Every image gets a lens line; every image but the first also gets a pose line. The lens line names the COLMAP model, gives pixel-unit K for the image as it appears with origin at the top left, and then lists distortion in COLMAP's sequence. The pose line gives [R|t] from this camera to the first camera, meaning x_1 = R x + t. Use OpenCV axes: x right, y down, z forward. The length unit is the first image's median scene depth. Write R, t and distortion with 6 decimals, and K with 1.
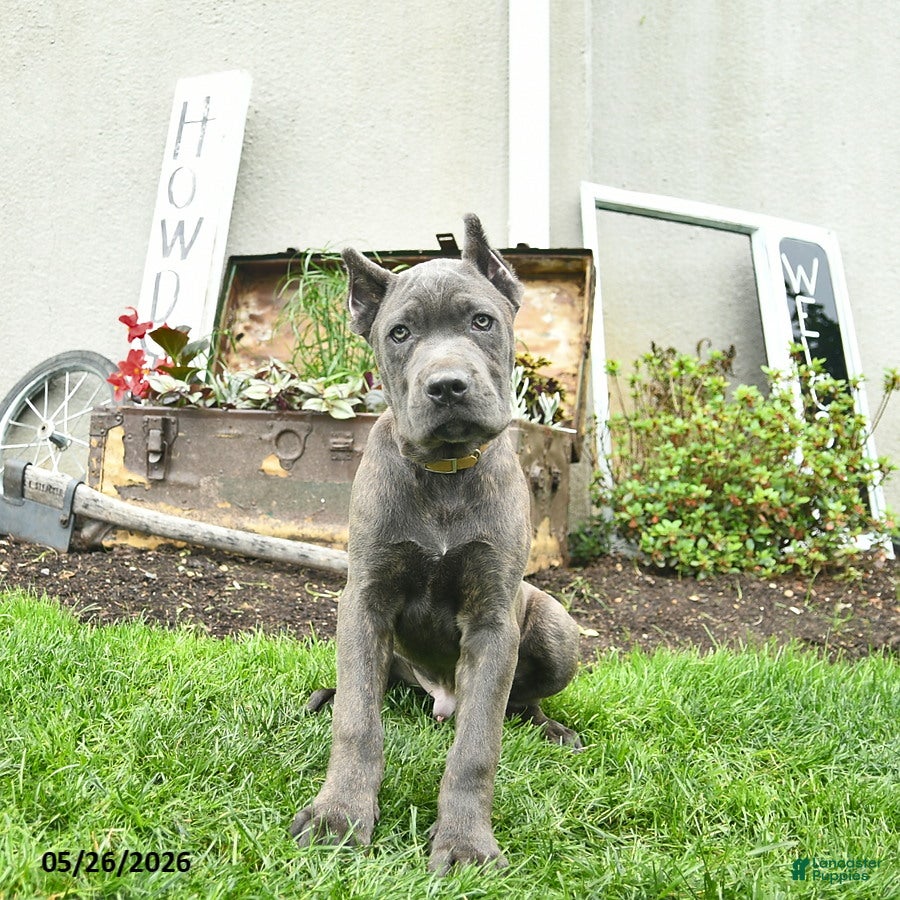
lens RADIAL K [[1400.2, 0, 301.3], [0, 1400.2, 377.5], [0, 0, 1]] dist [-0.123544, 0.112834]
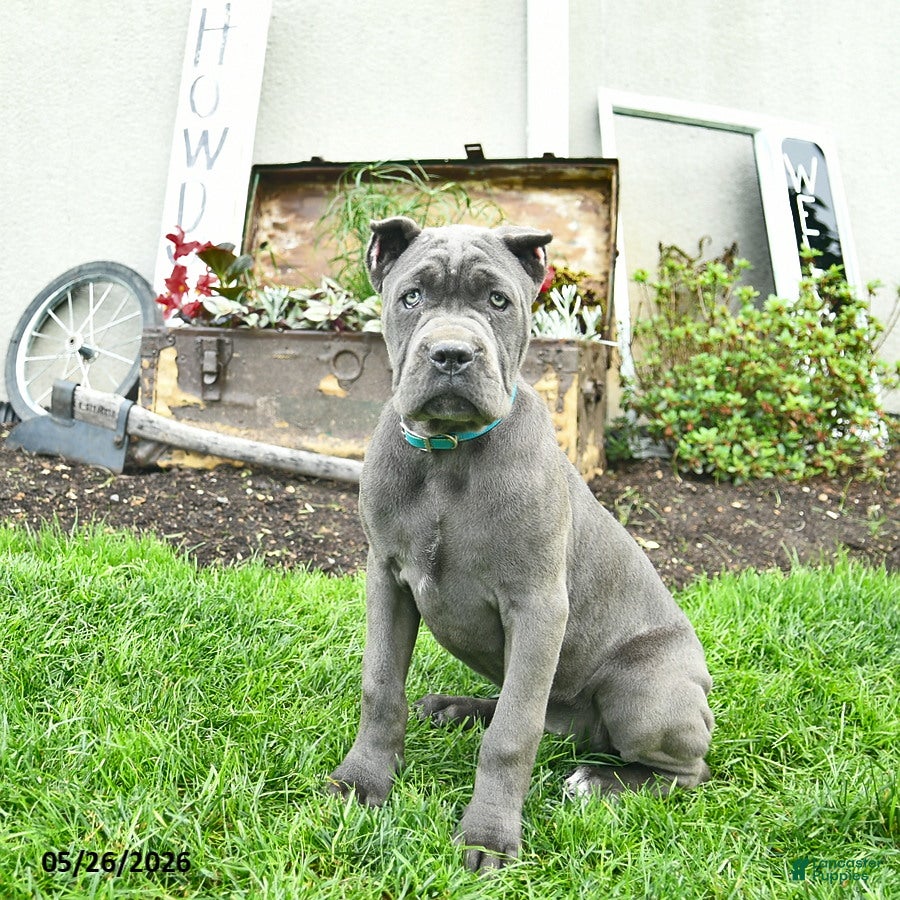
lens RADIAL K [[1399.7, 0, 320.2], [0, 1399.7, 346.8], [0, 0, 1]] dist [-0.116913, 0.109399]
pose [[0.997443, -0.019146, 0.068861, -0.092641], [0.013795, 0.996907, 0.077368, -0.041697], [-0.070129, -0.076220, 0.994622, -0.008753]]
